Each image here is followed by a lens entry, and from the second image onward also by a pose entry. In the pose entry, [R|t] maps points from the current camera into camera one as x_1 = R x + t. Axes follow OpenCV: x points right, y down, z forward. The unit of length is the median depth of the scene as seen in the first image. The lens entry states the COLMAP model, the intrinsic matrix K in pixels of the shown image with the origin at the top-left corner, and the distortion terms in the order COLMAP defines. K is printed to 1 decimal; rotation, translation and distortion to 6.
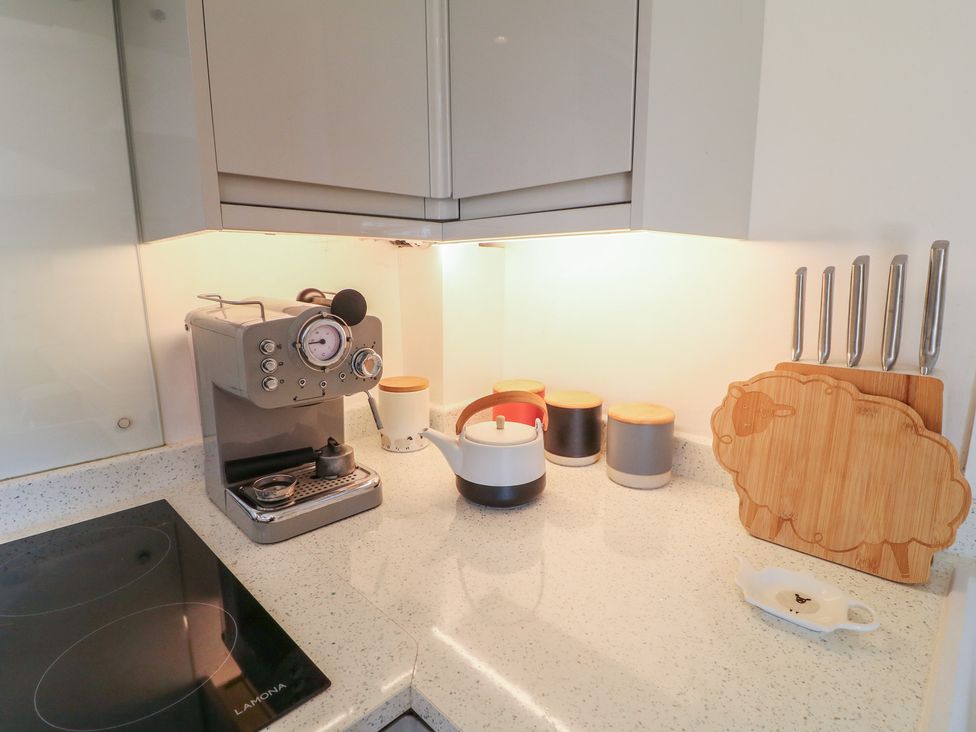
lens RADIAL K [[505.1, 0, 488.0], [0, 505.1, 366.0], [0, 0, 1]] dist [-0.002489, -0.016944]
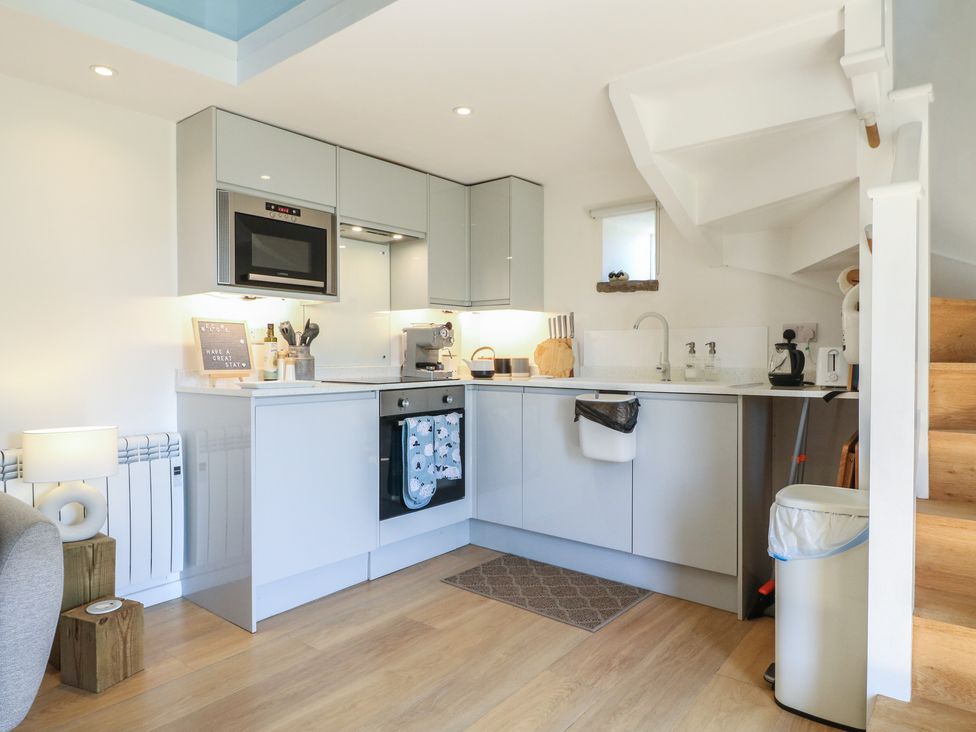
lens RADIAL K [[566.7, 0, 488.0], [0, 566.7, 366.0], [0, 0, 1]] dist [-0.002782, -0.000478]
pose [[0.996255, 0.002546, 0.086427, -0.333659], [0.011372, 0.987025, -0.160162, 0.948850], [-0.085713, 0.160545, 0.983300, -3.541420]]
